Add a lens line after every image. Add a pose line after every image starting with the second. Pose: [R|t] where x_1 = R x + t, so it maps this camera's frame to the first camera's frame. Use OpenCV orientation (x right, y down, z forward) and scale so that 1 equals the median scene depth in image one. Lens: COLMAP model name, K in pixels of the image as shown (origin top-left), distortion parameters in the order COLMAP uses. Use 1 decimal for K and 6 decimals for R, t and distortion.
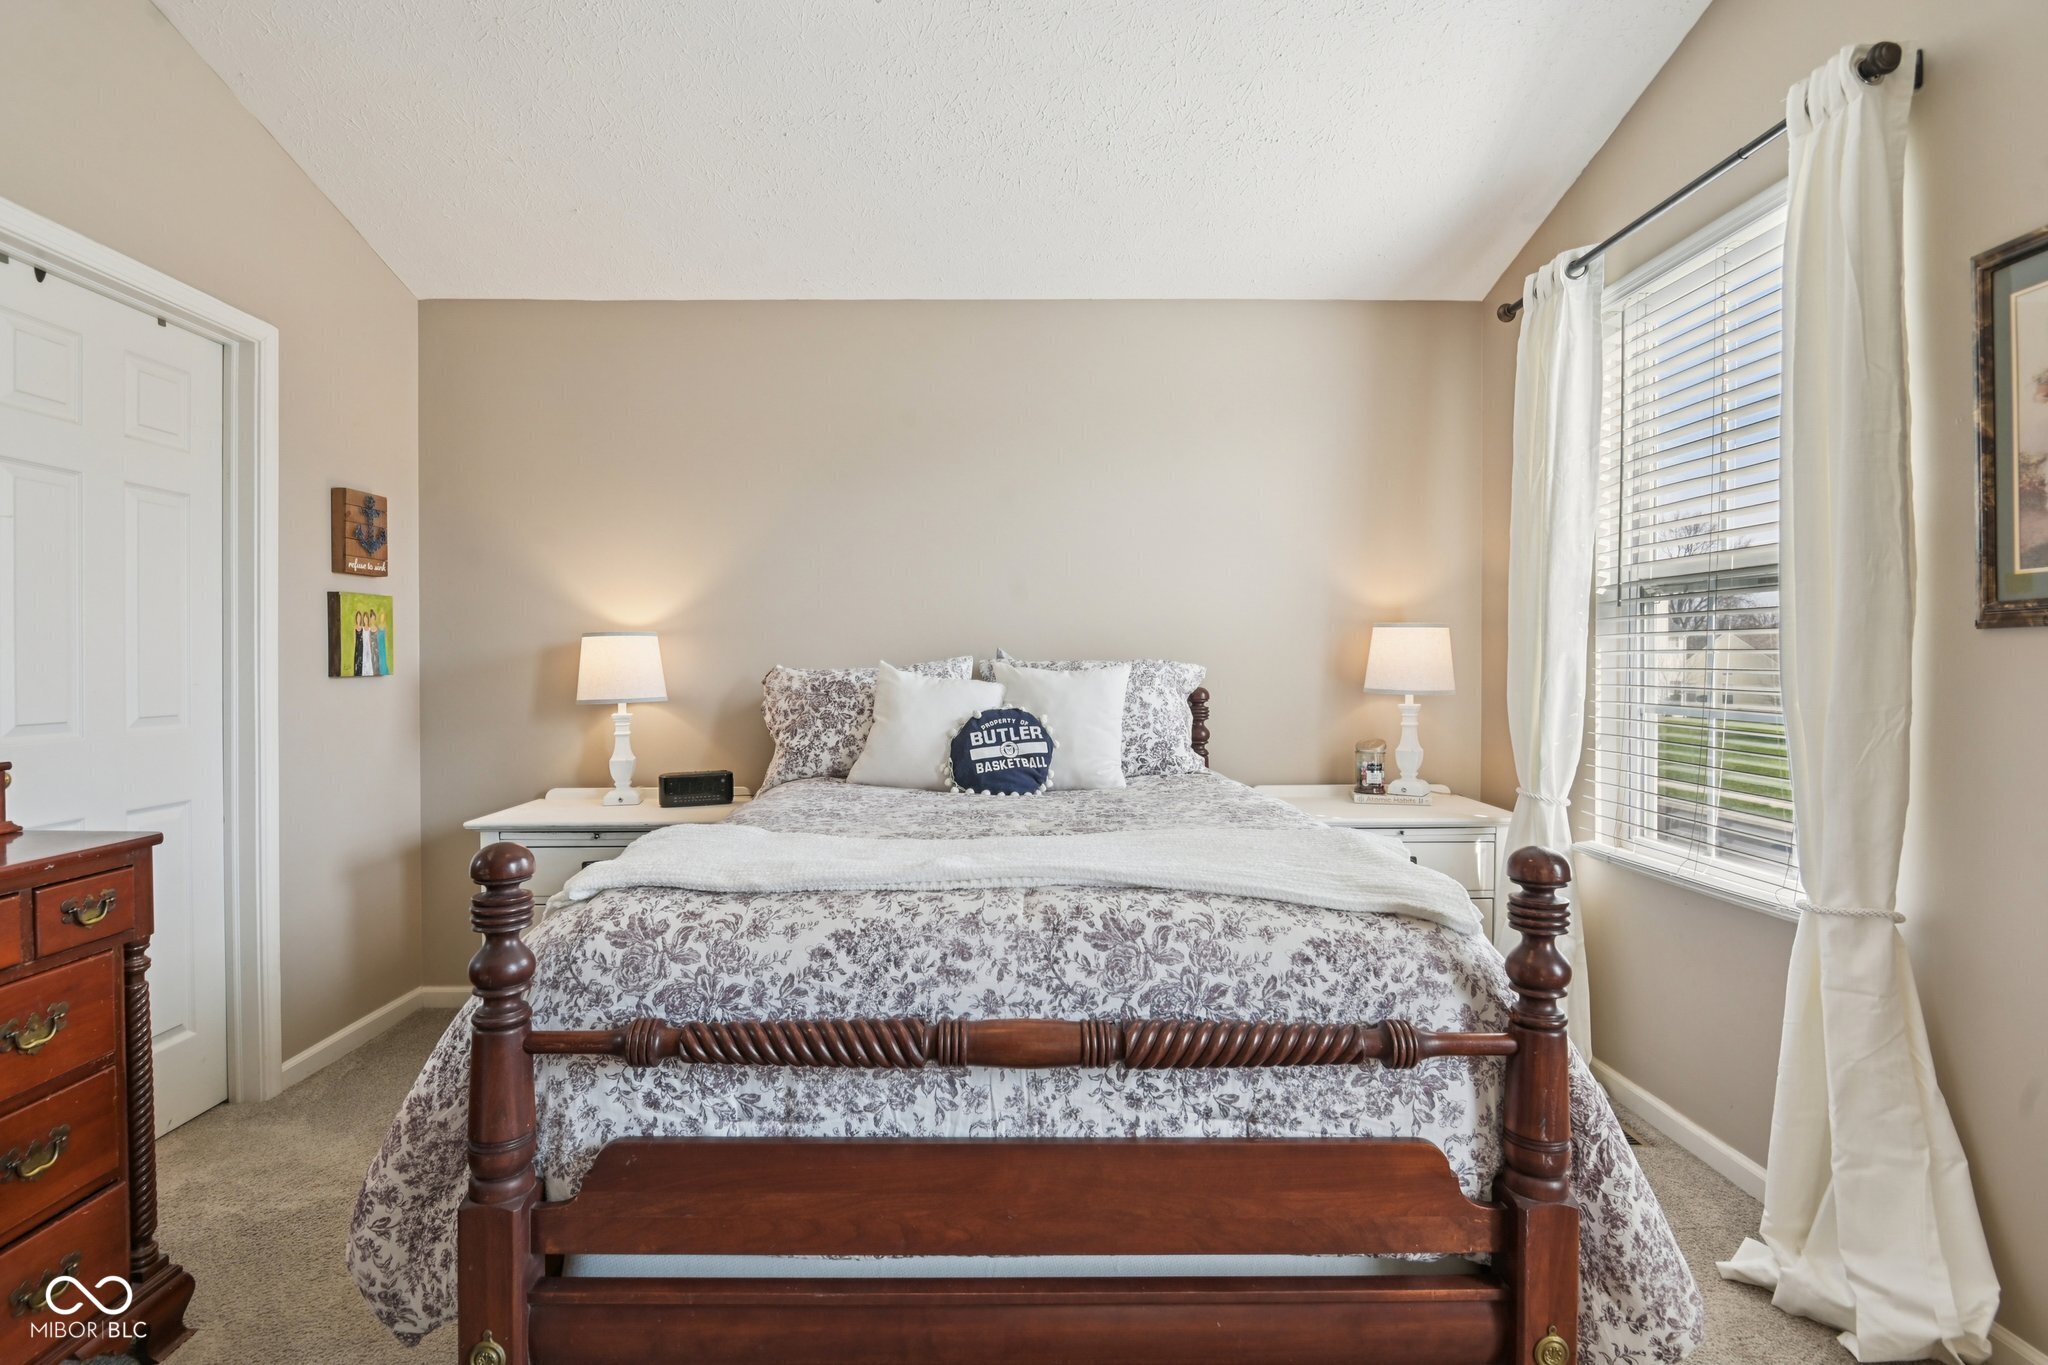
lens RADIAL K [[955.9, 0, 1025.7], [0, 955.9, 670.4], [0, 0, 1]] dist [-0.011245, -0.003156]
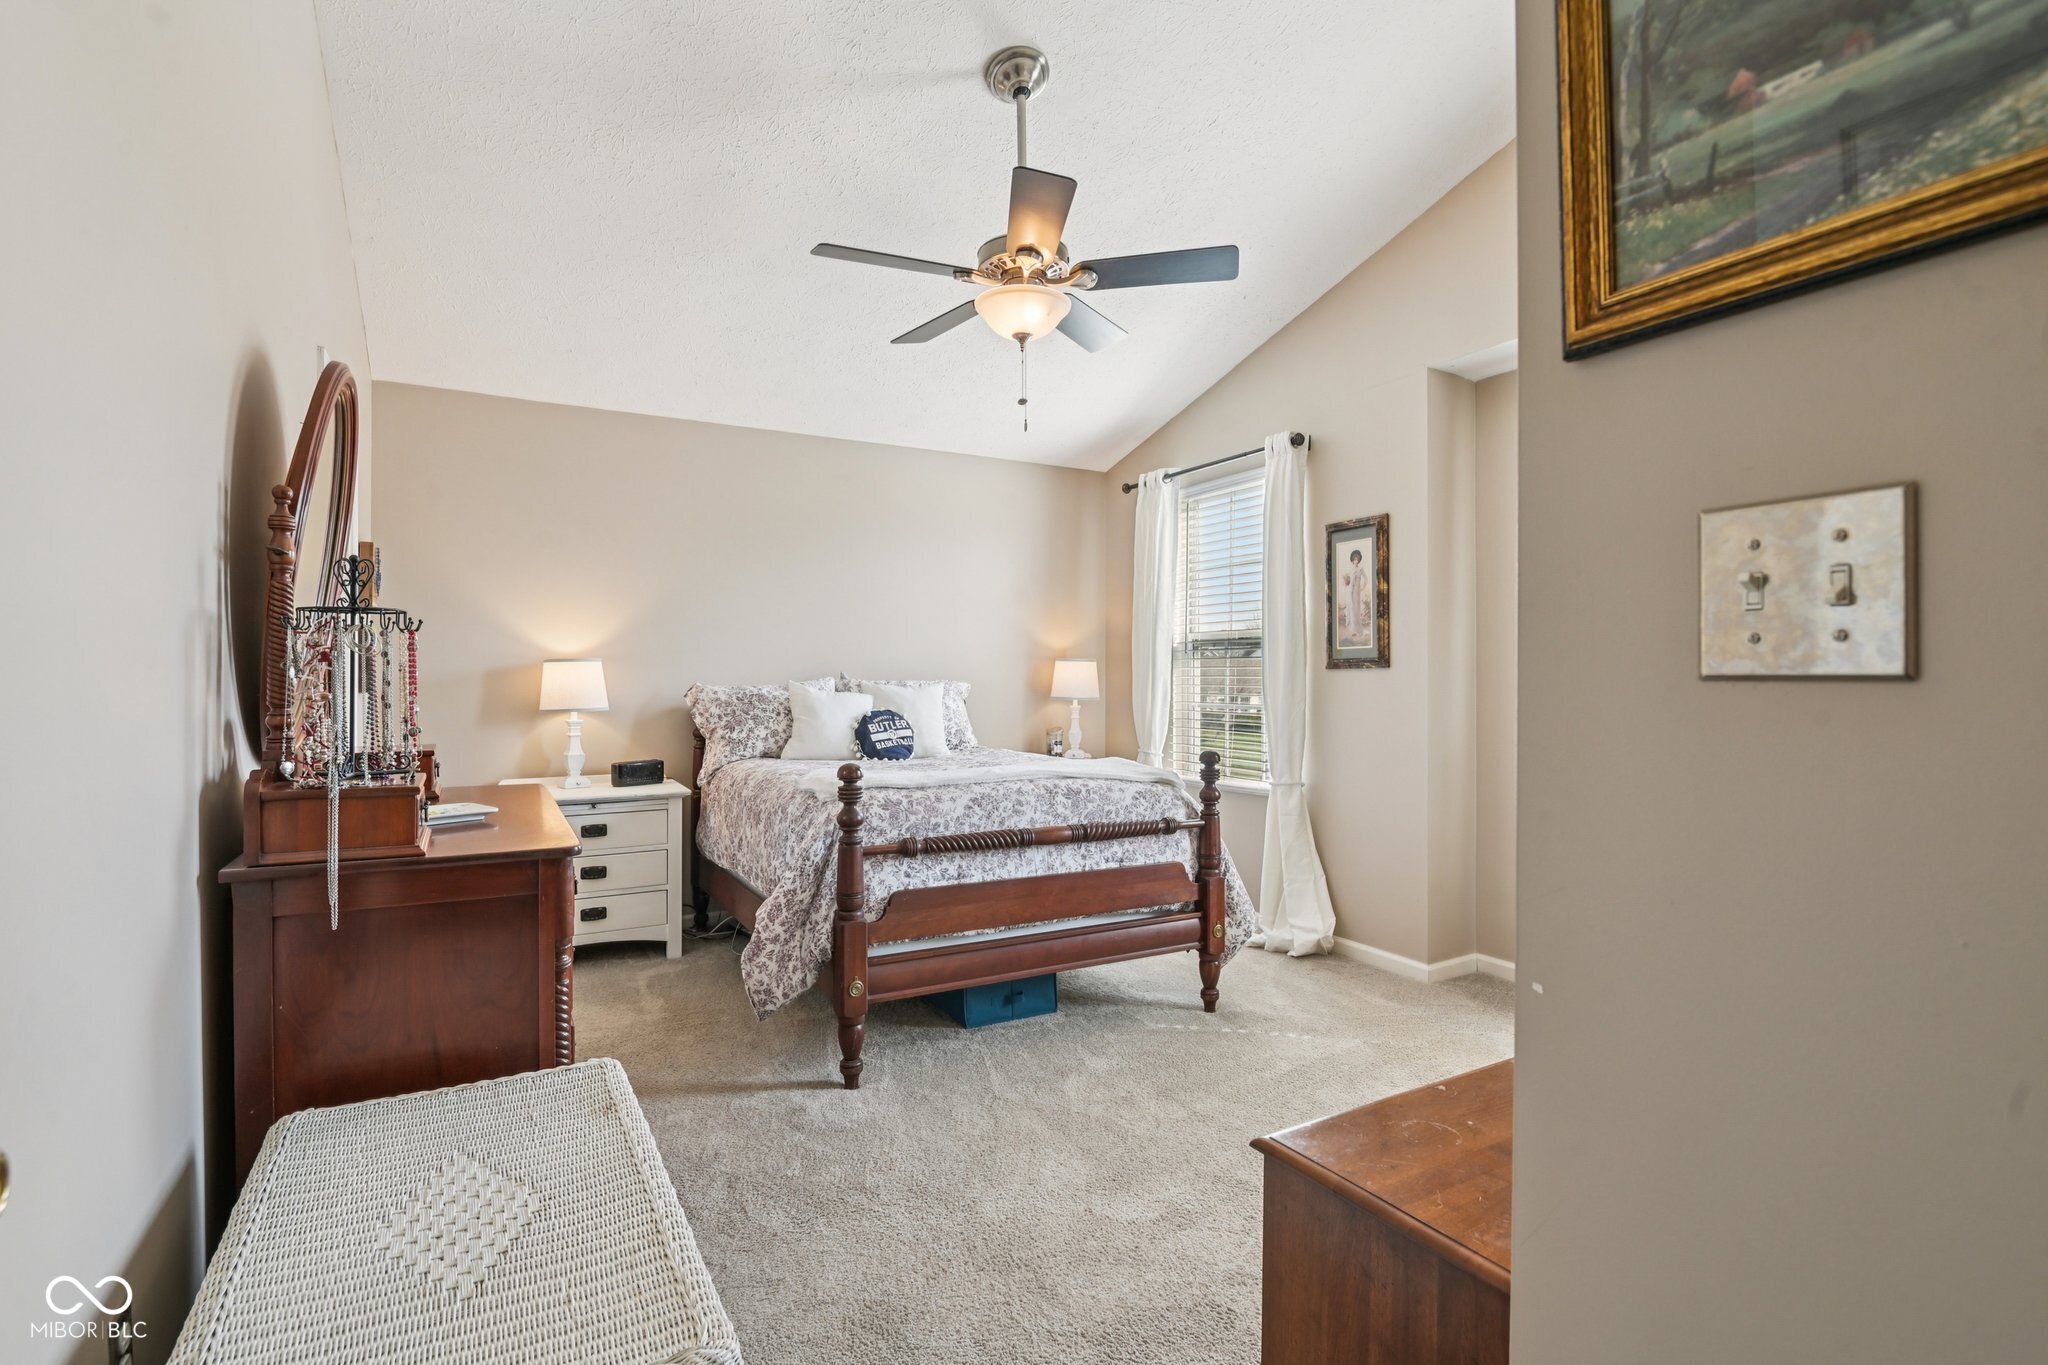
lens RADIAL K [[955.9, 0, 1021.3], [0, 955.9, 685.6], [0, 0, 1]] dist [-0.011245, -0.003156]
pose [[0.878377, -0.002373, 0.477963, -1.013074], [0.002797, 0.999996, -0.000175, -0.001260], [-0.477960, 0.001491, 0.878380, -0.935137]]
